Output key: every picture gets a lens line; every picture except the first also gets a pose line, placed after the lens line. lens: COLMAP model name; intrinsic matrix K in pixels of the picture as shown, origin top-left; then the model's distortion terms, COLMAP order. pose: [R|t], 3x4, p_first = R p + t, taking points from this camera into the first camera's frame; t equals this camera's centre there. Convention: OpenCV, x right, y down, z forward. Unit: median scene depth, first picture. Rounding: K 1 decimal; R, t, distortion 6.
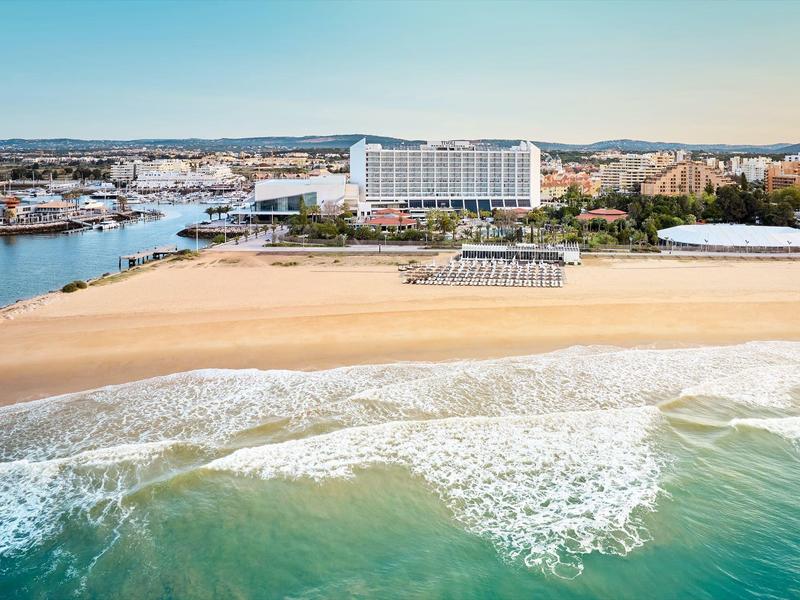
lens RADIAL K [[631.5, 0, 399.6], [0, 631.5, 300.6], [0, 0, 1]] dist [0.011994, -0.000948]
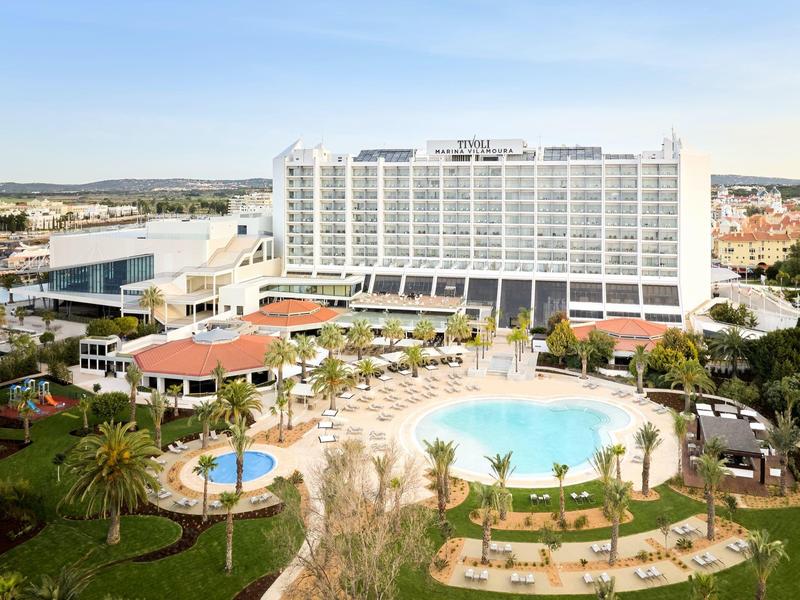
lens RADIAL K [[631.5, 0, 400.1], [0, 631.5, 298.2], [0, 0, 1]] dist [0.011994, -0.000948]
pose [[0.957792, 0.045848, -0.283782, 0.154243], [-0.062653, 0.996761, -0.050422, -0.122517], [0.280551, 0.066074, 0.957562, 0.590514]]
